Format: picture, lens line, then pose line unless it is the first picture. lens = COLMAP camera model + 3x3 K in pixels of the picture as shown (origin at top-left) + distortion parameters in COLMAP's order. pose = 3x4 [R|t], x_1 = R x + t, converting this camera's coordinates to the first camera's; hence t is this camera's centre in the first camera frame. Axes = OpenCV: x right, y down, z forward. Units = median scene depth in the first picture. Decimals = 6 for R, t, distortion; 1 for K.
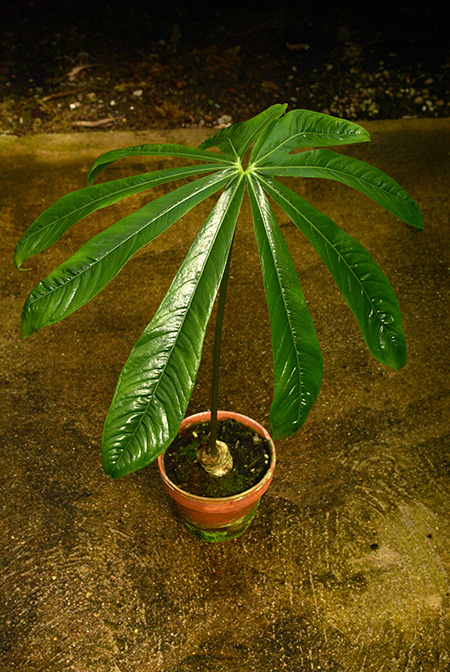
lens RADIAL K [[851.4, 0, 227.3], [0, 851.4, 334.3], [0, 0, 1]] dist [0.075405, 0.000000]
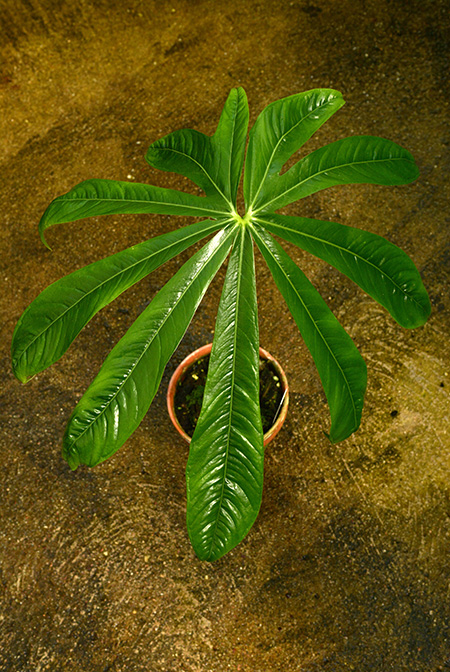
lens RADIAL K [[918.4, 0, 227.9], [0, 918.4, 335.5], [0, 0, 1]] dist [0.097230, 0.000000]
pose [[0.940091, -0.330482, 0.083735, -0.074680], [0.282227, 0.892179, 0.352654, -0.277411], [-0.191252, -0.307894, 0.932000, 0.053436]]
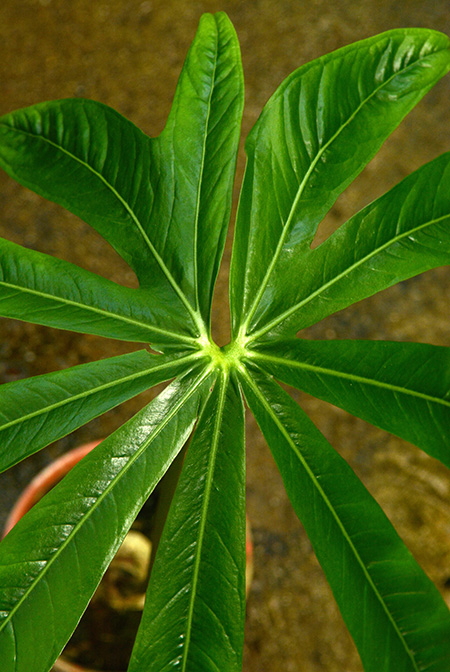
lens RADIAL K [[1567.2, 0, 220.0], [0, 1567.2, 337.0], [0, 0, 1]] dist [0.316416, 0.000000]
pose [[0.946064, -0.291035, 0.142344, -0.051581], [0.203075, 0.875040, 0.439391, -0.329729], [-0.252435, -0.386786, 0.886946, 0.253750]]
